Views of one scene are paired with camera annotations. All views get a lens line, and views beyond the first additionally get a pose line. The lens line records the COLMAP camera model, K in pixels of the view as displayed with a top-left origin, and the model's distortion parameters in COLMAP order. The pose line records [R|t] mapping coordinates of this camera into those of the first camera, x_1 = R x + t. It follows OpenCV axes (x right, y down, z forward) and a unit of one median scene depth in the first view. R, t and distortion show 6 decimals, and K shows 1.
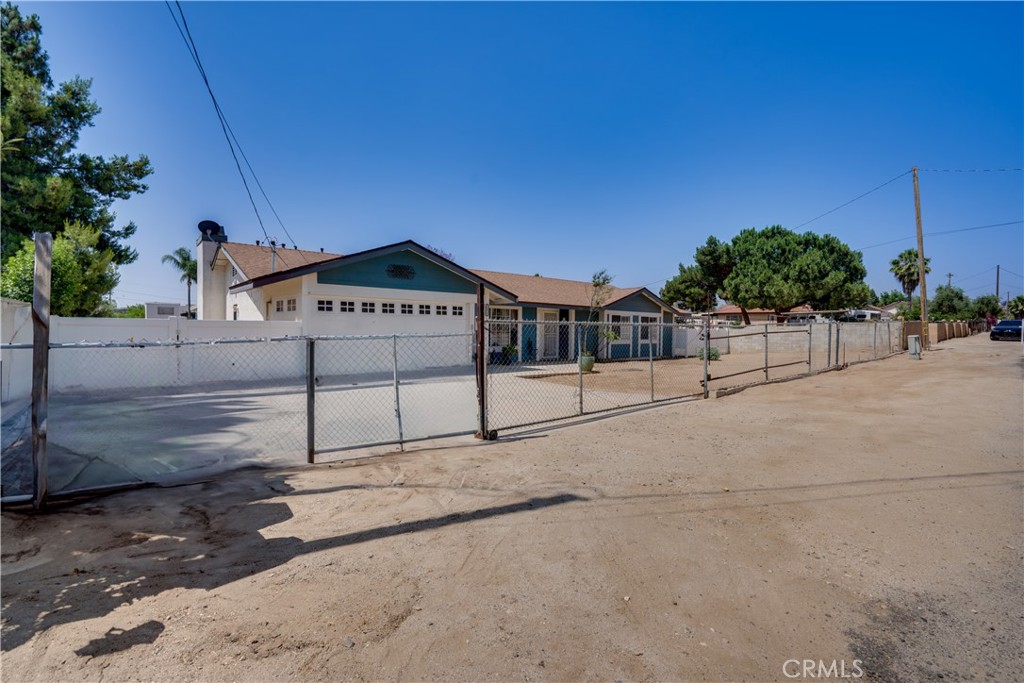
lens RADIAL K [[475.0, 0, 509.1], [0, 475.0, 343.3], [0, 0, 1]] dist [-0.057050, 0.018527]
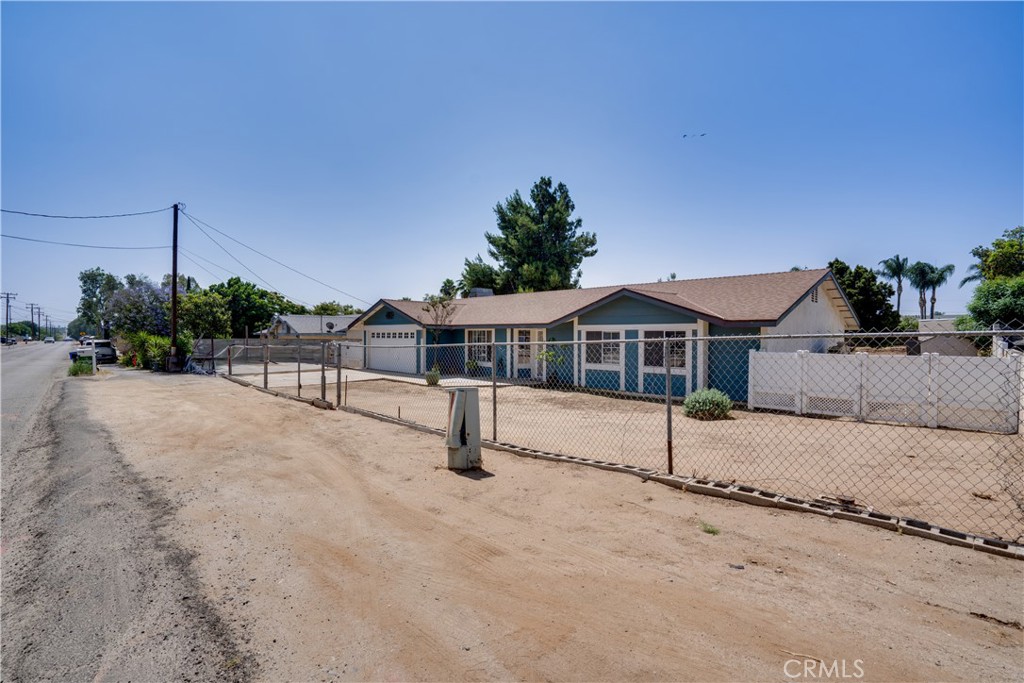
lens RADIAL K [[475.0, 0, 509.1], [0, 475.0, 343.3], [0, 0, 1]] dist [-0.057050, 0.018527]
pose [[0.049533, 0.004348, -0.998763, 1.018540], [-0.031456, 0.999501, 0.002791, -0.039303], [0.998277, 0.031278, 0.049645, 0.862786]]
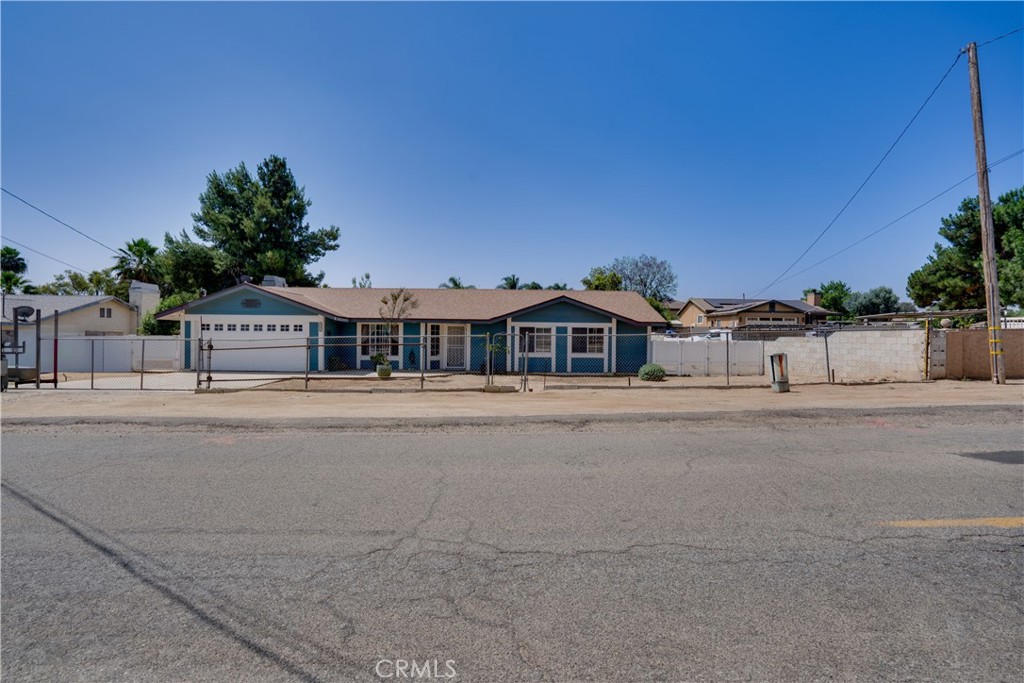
lens RADIAL K [[475.0, 0, 509.1], [0, 475.0, 343.3], [0, 0, 1]] dist [-0.057050, 0.018527]
pose [[0.765711, 0.006189, -0.643155, 0.854937], [-0.019884, 0.999704, -0.014054, -0.012309], [0.642877, 0.023550, 0.765607, 0.246745]]
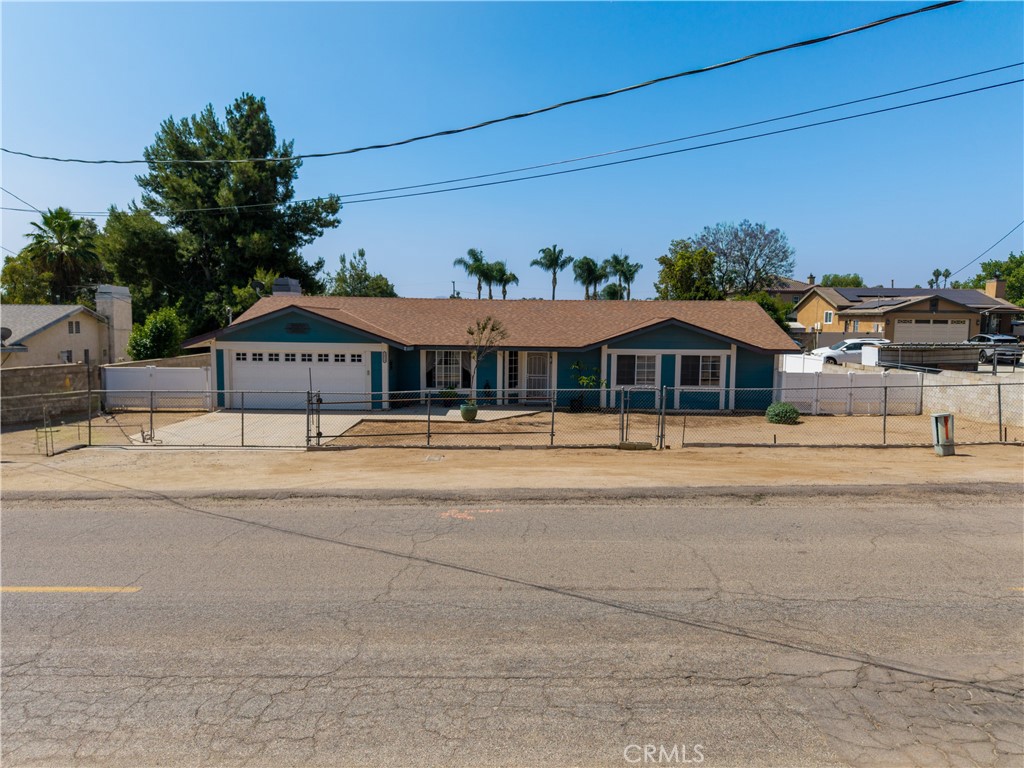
lens RADIAL K [[692.7, 0, 516.1], [0, 692.7, 384.8], [0, 0, 1]] dist [0.043131, -0.047162]
pose [[0.753568, 0.057995, -0.654807, 0.890052], [-0.020717, 0.997701, 0.064524, -0.083757], [0.657044, -0.035058, 0.753037, -0.005520]]
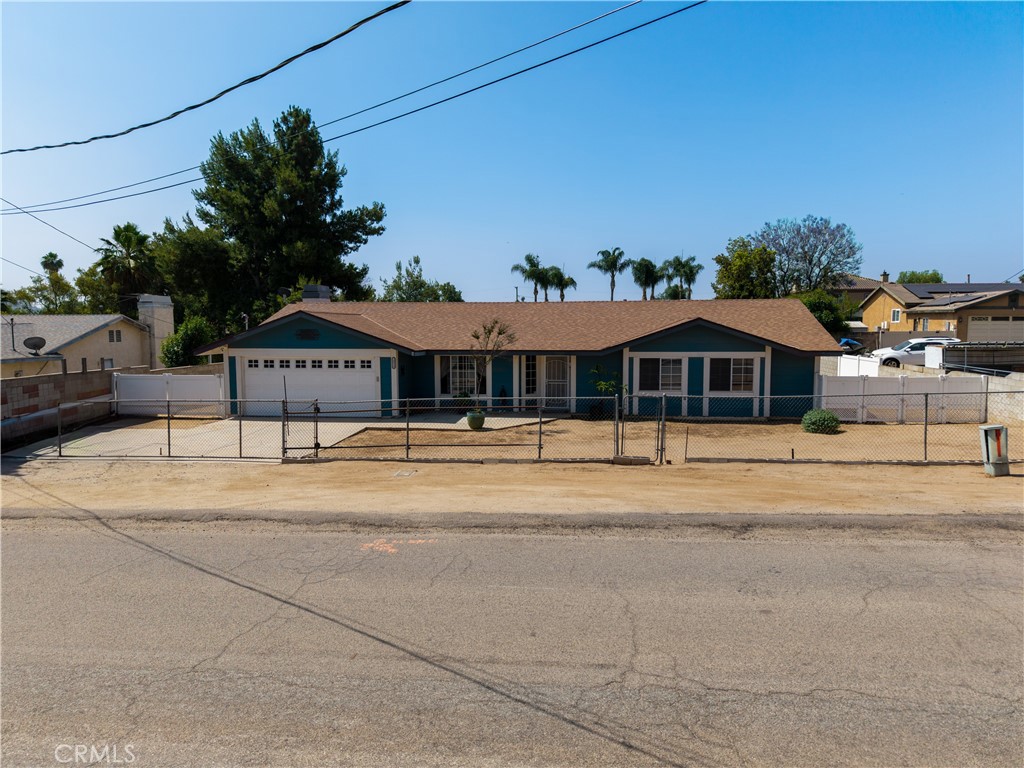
lens RADIAL K [[674.2, 0, 516.8], [0, 674.2, 387.4], [0, 0, 1]] dist [0.036832, -0.030380]
pose [[0.681086, 0.055083, -0.730129, 0.898998], [-0.009686, 0.997757, 0.066238, -0.085156], [0.732140, -0.038041, 0.680092, 0.125043]]
